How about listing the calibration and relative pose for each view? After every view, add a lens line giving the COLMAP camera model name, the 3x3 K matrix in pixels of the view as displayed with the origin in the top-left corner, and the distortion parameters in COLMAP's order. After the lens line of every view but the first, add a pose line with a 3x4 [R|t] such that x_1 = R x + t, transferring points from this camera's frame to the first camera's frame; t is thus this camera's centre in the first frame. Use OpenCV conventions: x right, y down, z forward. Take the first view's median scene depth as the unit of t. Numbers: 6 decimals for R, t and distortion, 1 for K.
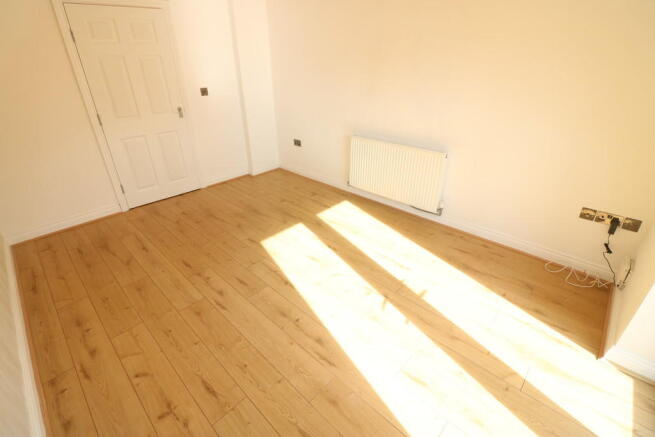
lens RADIAL K [[303.0, 0, 325.5], [0, 303.0, 207.8], [0, 0, 1]] dist [-0.000970, -0.013512]
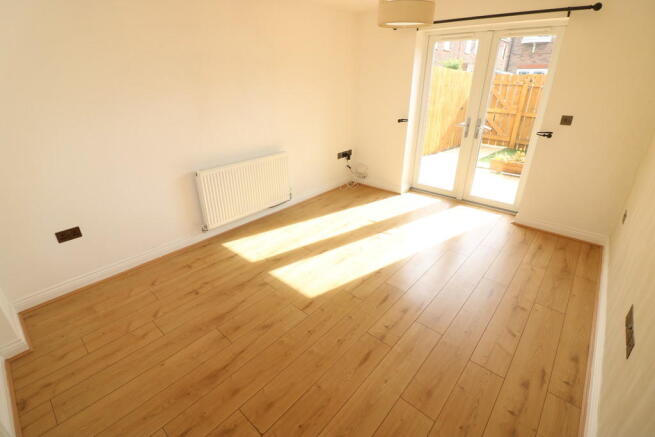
lens RADIAL K [[303.0, 0, 325.5], [0, 303.0, 207.8], [0, 0, 1]] dist [-0.000970, -0.013512]
pose [[-0.031221, -0.388472, 0.920932, -0.880824], [0.446079, 0.819115, 0.360645, -0.367700], [-0.894449, 0.422067, 0.147716, 0.744720]]
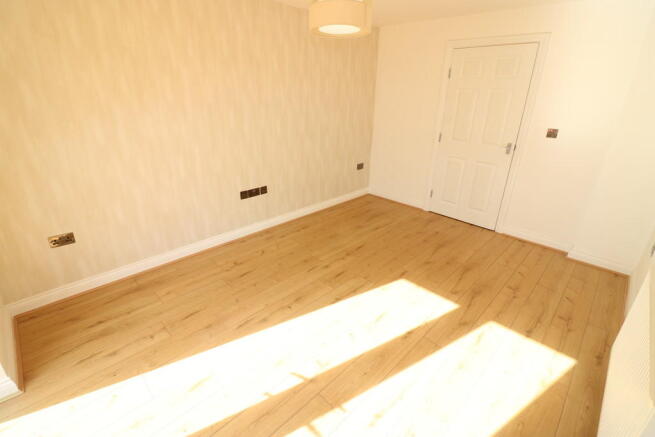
lens RADIAL K [[303.0, 0, 325.5], [0, 303.0, 207.8], [0, 0, 1]] dist [-0.000970, -0.013512]
pose [[-0.026257, 0.370078, -0.928630, 0.591625], [-0.457849, 0.821337, 0.340265, -0.281490], [0.888642, 0.434106, 0.147874, 0.552989]]
